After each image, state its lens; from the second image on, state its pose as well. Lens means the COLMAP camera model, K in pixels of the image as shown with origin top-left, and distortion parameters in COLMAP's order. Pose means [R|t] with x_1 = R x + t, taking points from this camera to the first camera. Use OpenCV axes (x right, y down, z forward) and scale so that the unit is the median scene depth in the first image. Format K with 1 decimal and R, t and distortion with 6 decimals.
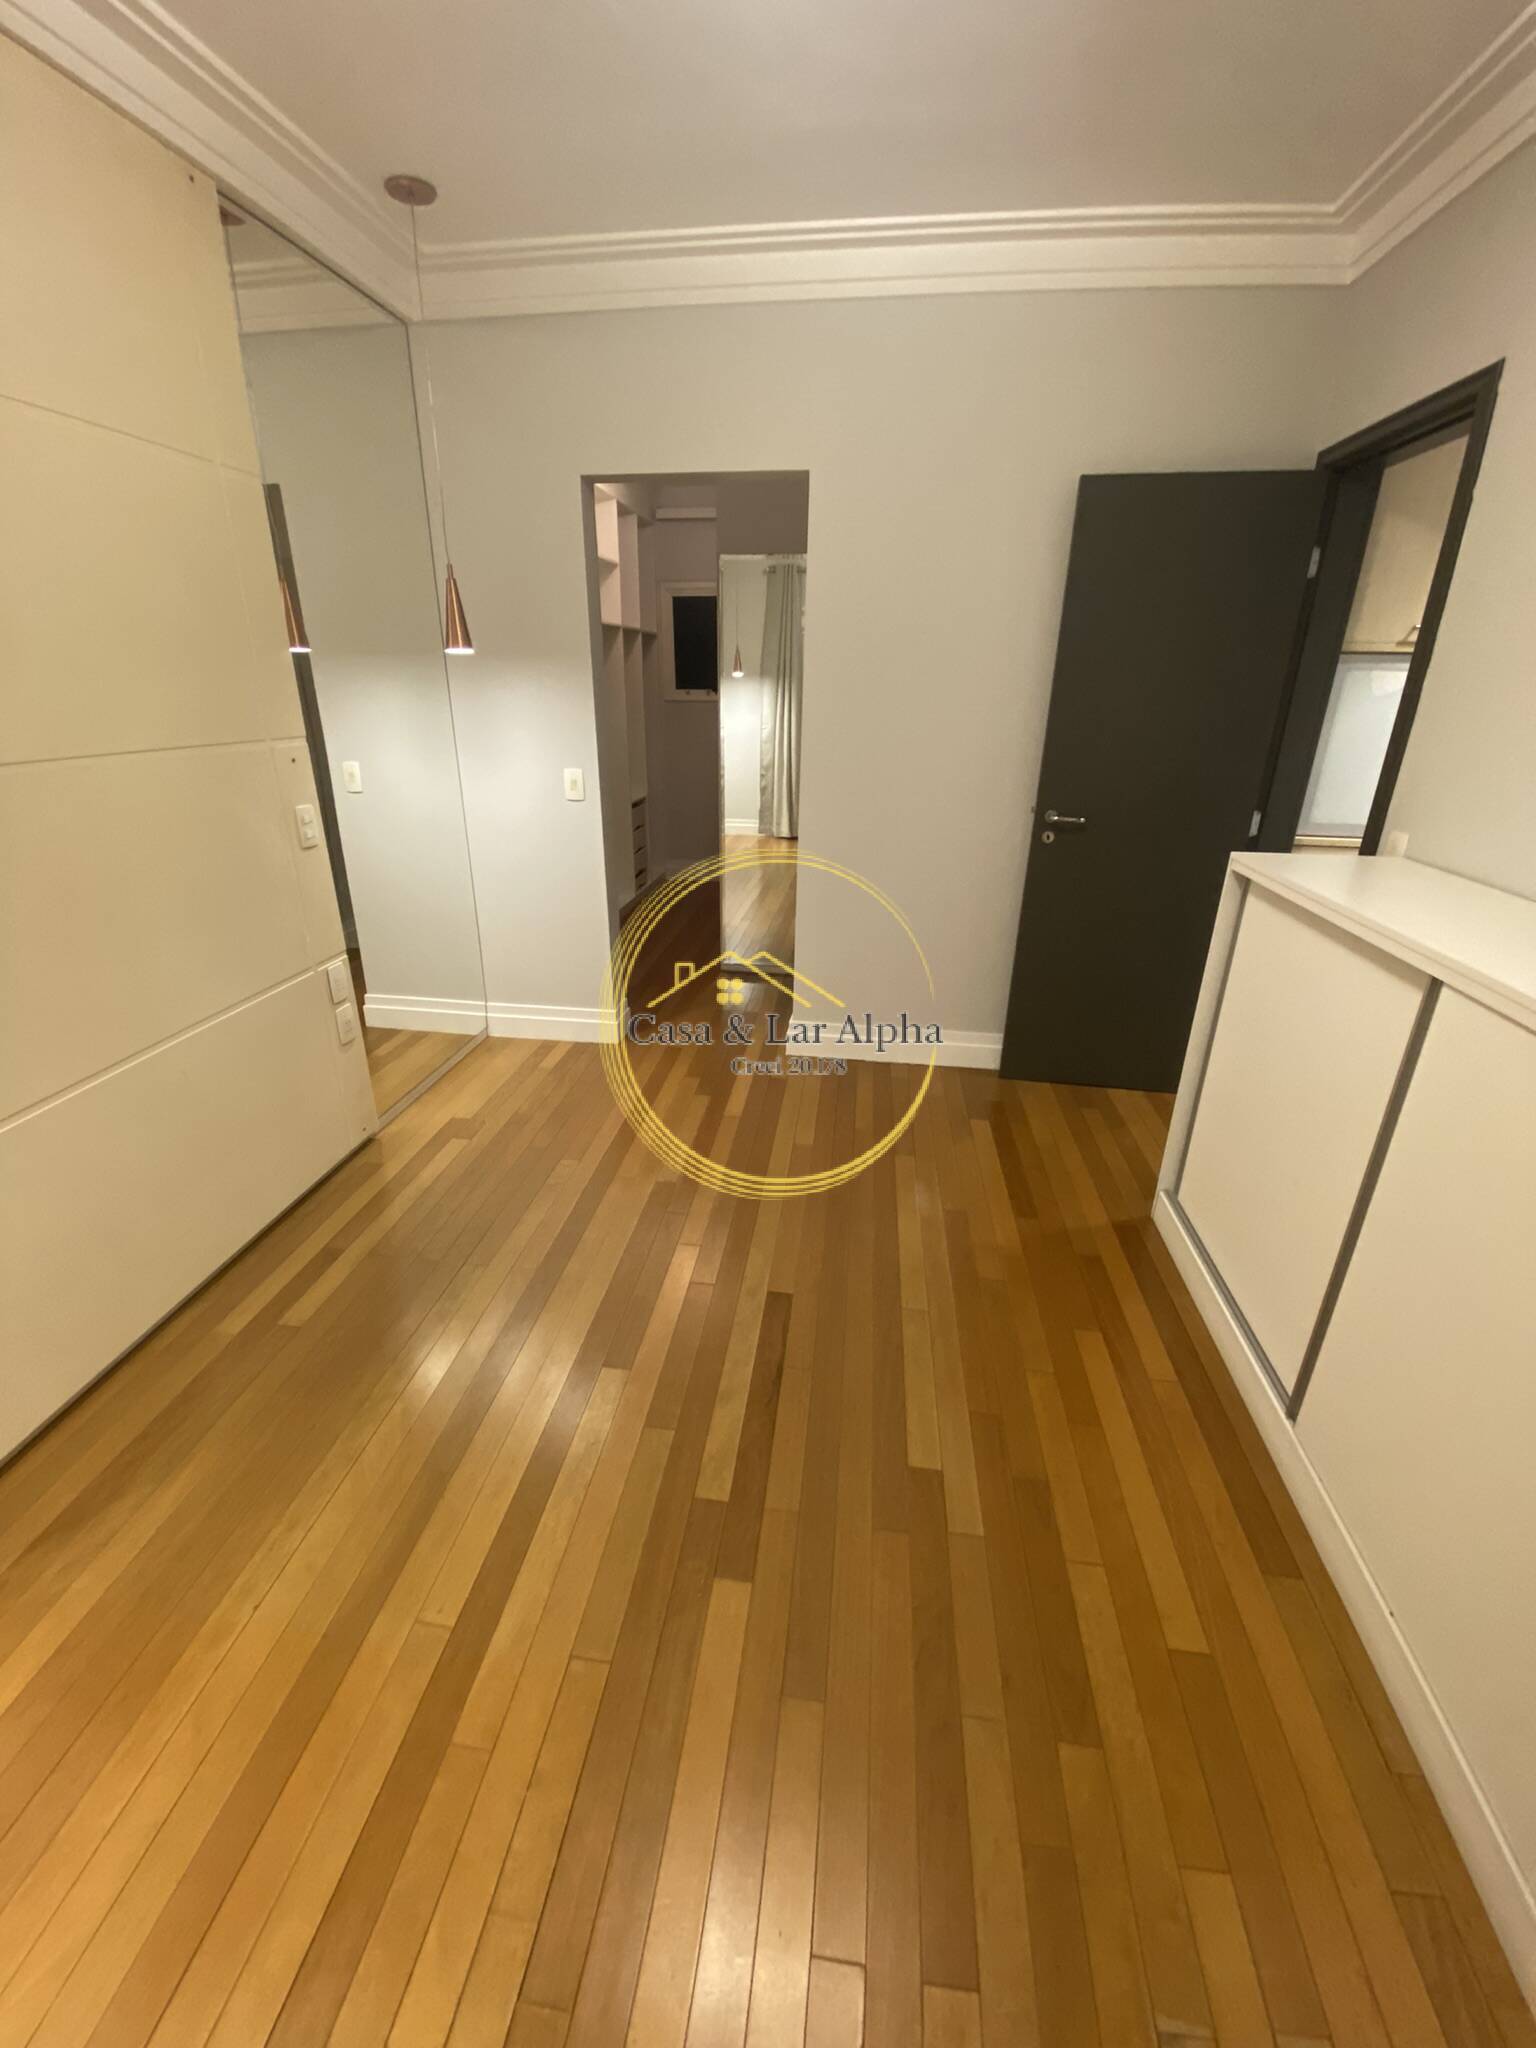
lens RADIAL K [[821.3, 0, 766.3], [0, 821.3, 1020.6], [0, 0, 1]] dist [0.013970, -0.019368]
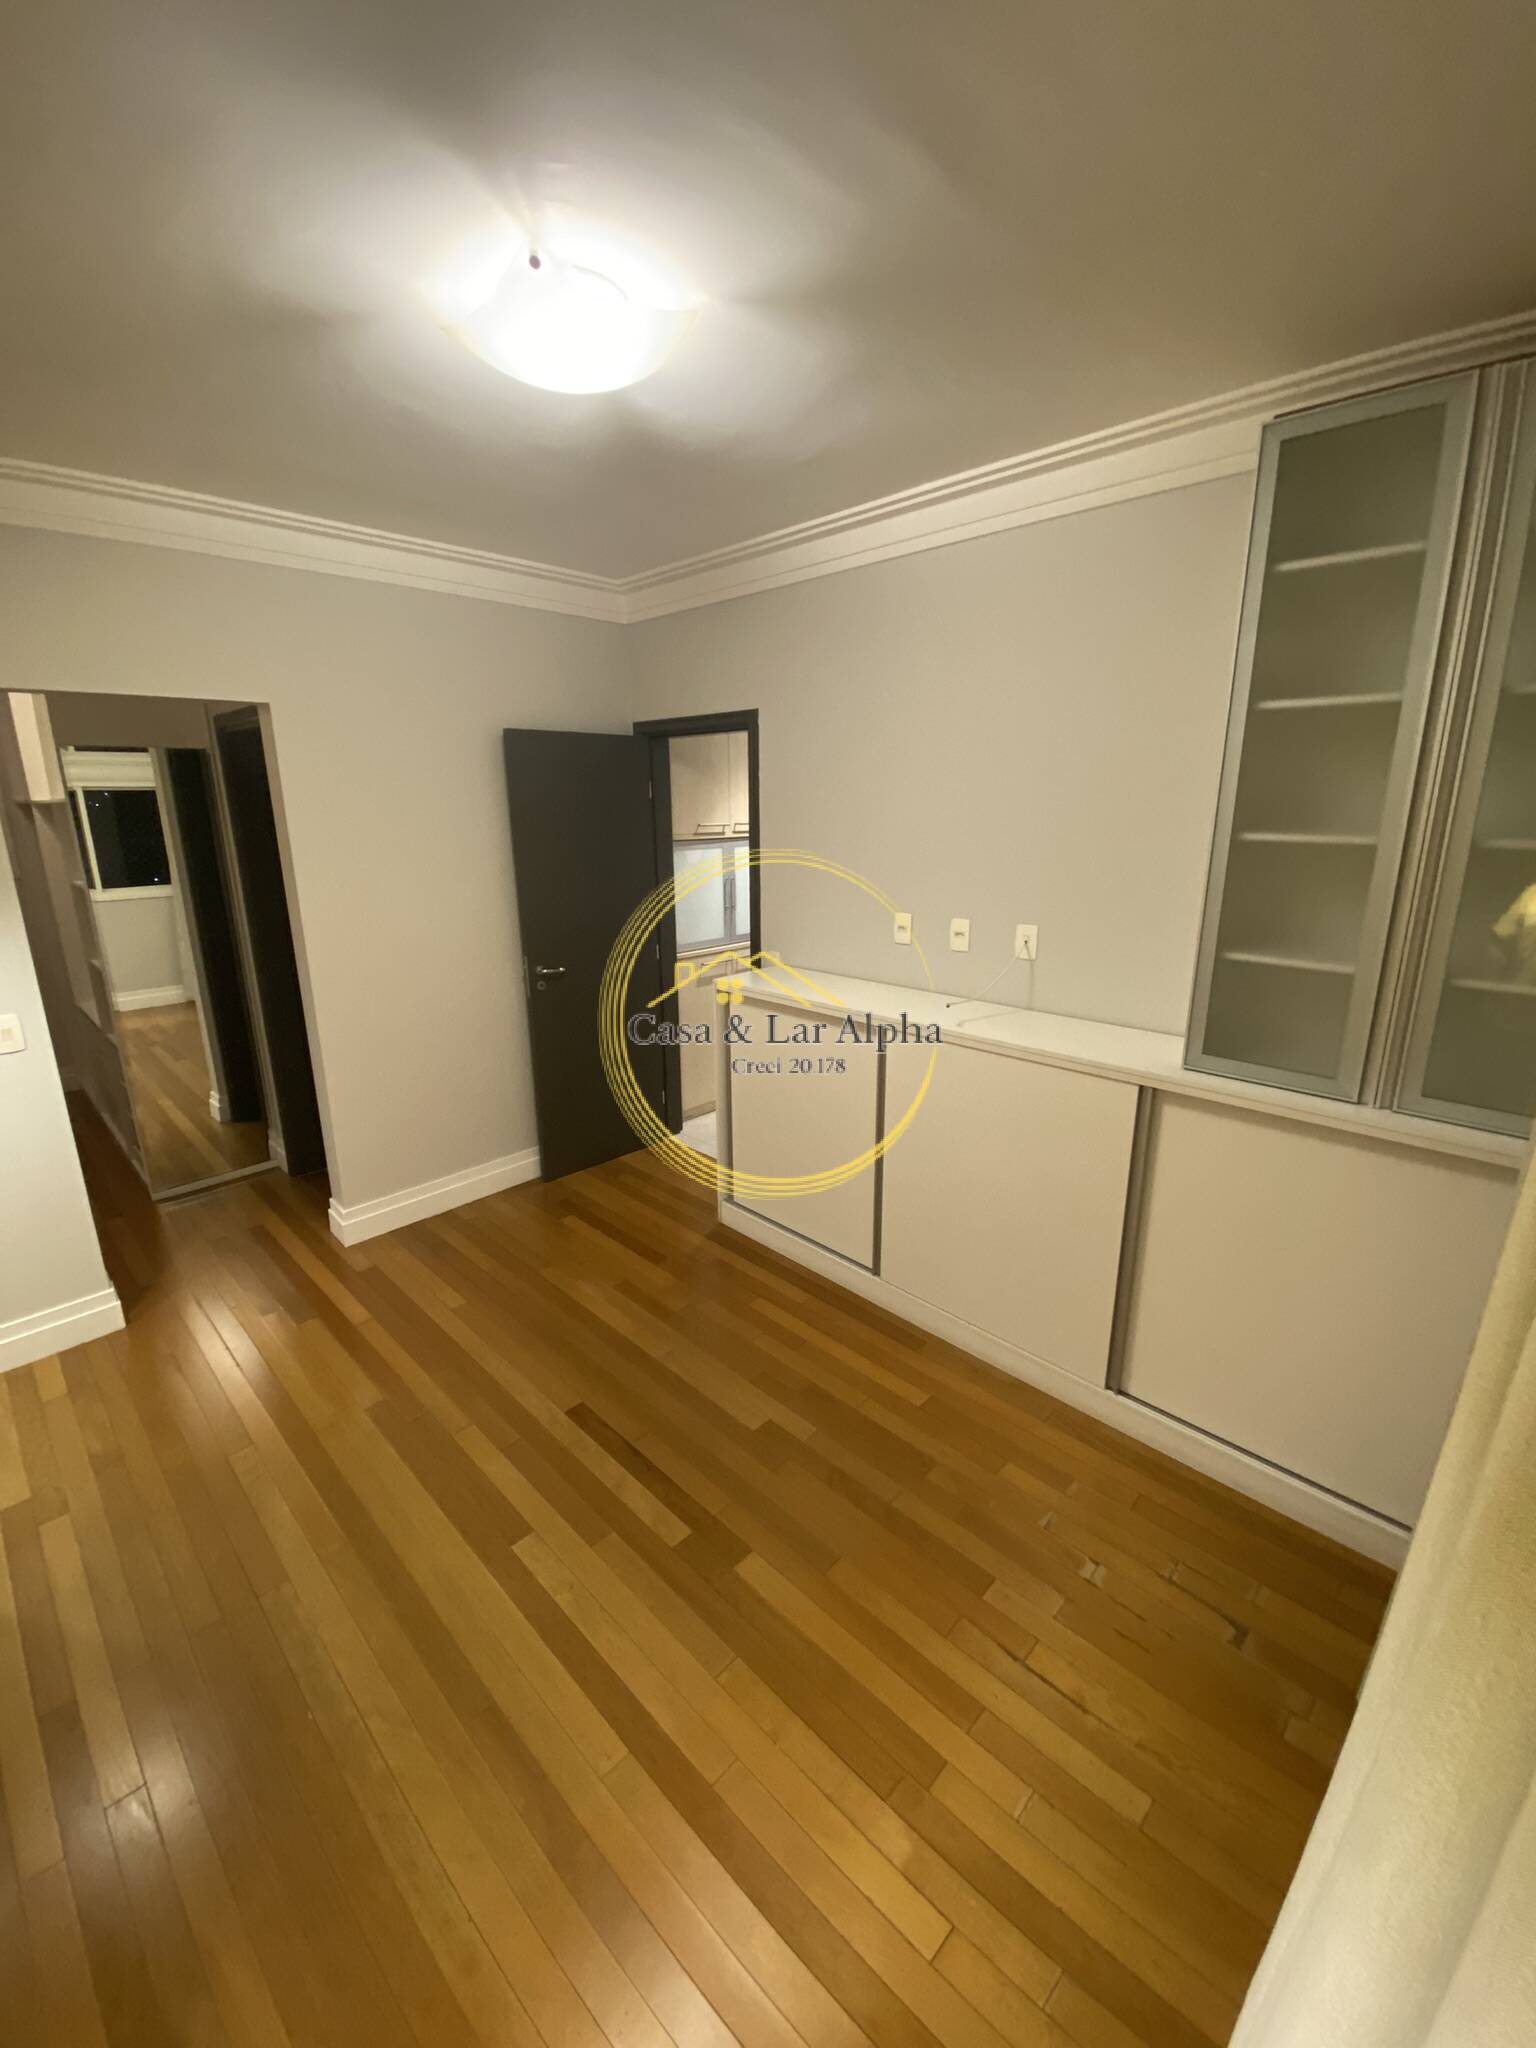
lens RADIAL K [[815.9, 0, 761.0], [0, 815.9, 1026.7], [0, 0, 1]] dist [0.003206, -0.016717]
pose [[0.593520, -0.237231, 0.769062, -0.536762], [0.317475, 0.947094, 0.047139, -0.139406], [-0.739557, 0.216180, 0.637434, -0.057438]]
